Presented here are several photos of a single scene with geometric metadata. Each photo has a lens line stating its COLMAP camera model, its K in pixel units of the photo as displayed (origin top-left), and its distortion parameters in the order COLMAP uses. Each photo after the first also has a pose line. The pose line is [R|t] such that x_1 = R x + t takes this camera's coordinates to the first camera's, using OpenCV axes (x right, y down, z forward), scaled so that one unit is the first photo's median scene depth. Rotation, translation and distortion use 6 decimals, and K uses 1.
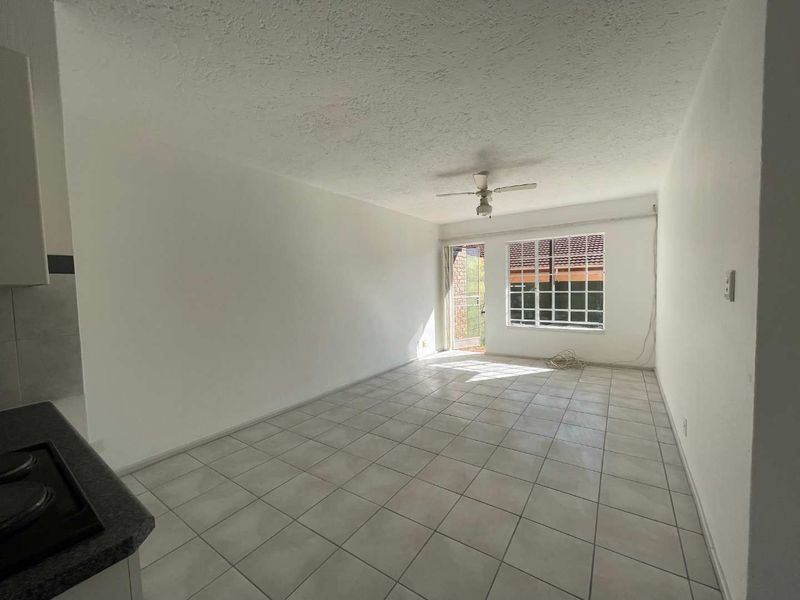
lens RADIAL K [[321.8, 0, 400.0], [0, 321.8, 300.0], [0, 0, 1]] dist [-0.000198, 0.000665]
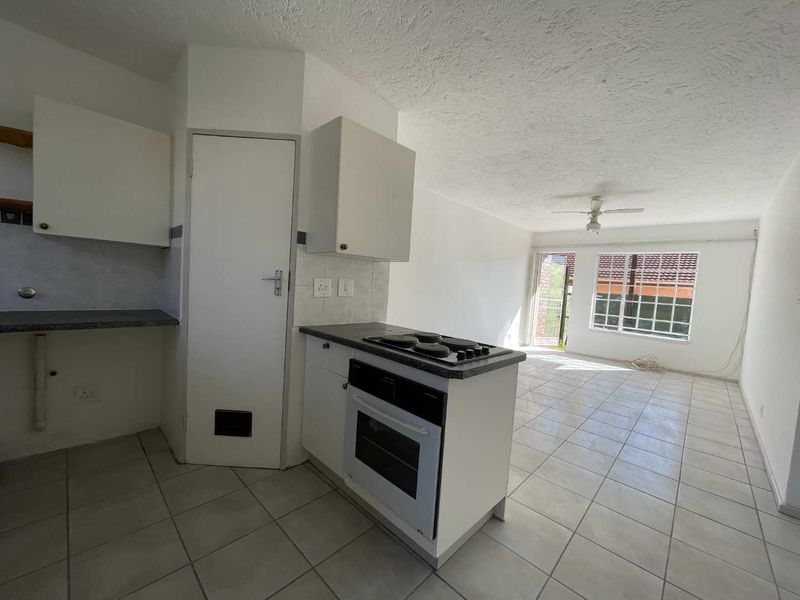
lens RADIAL K [[321.8, 0, 400.0], [0, 321.8, 300.0], [0, 0, 1]] dist [-0.000198, 0.000665]
pose [[0.983449, 0.098654, -0.151973, -0.169539], [-0.098025, 0.995116, 0.011640, 0.037230], [0.152379, 0.003450, 0.988316, -0.218290]]
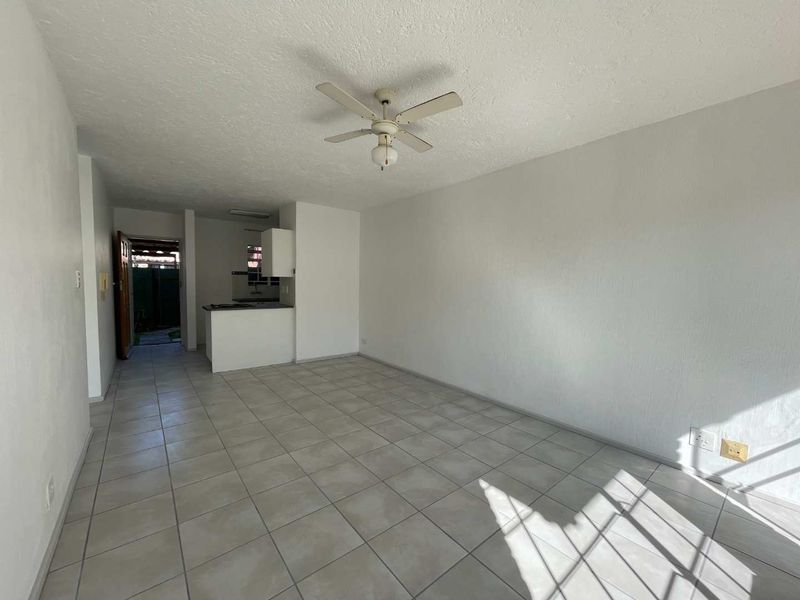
lens RADIAL K [[321.8, 0, 400.0], [0, 321.8, 300.0], [0, 0, 1]] dist [-0.000198, 0.000665]
pose [[-0.283732, 0.076801, -0.955823, 0.586519], [-0.051710, 0.994112, 0.095228, -0.051237], [0.957508, 0.076444, -0.278090, 0.845098]]
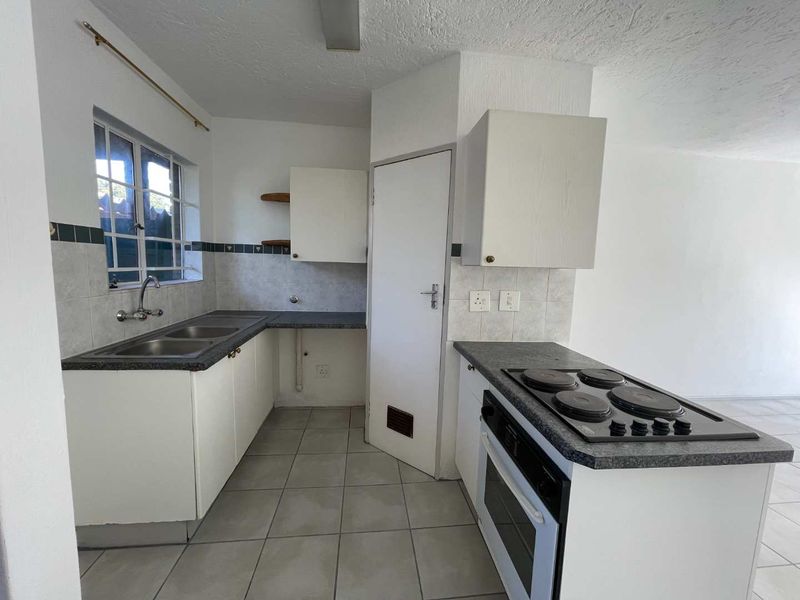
lens RADIAL K [[321.8, 0, 400.0], [0, 321.8, 300.0], [0, 0, 1]] dist [-0.000198, 0.000665]
pose [[0.657141, 0.130513, -0.742383, -0.111728], [-0.085043, 0.991445, 0.099021, 0.005253], [0.748955, -0.001936, 0.662618, -0.149543]]
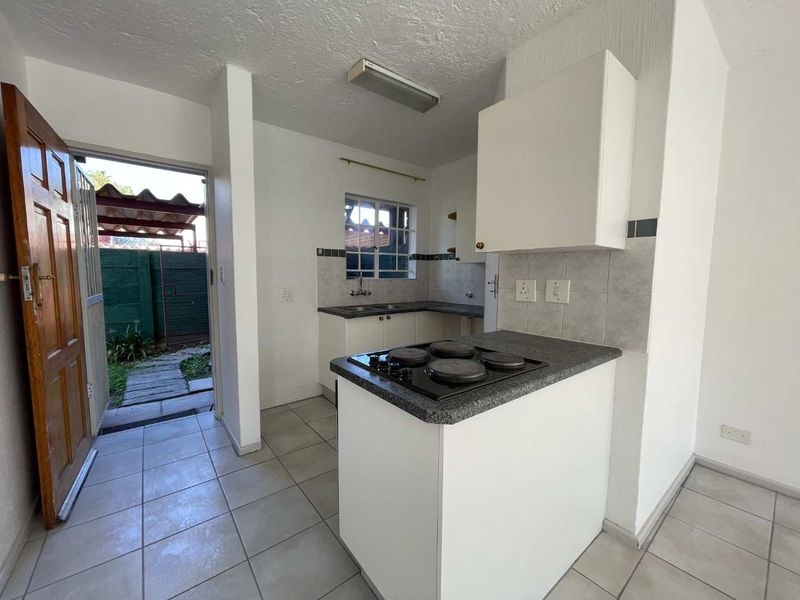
lens RADIAL K [[321.8, 0, 400.0], [0, 321.8, 300.0], [0, 0, 1]] dist [-0.000198, 0.000665]
pose [[-0.288133, 0.104266, -0.951897, 0.057298], [-0.044394, 0.991531, 0.122045, 0.008393], [0.956561, 0.077424, -0.281064, 0.138035]]
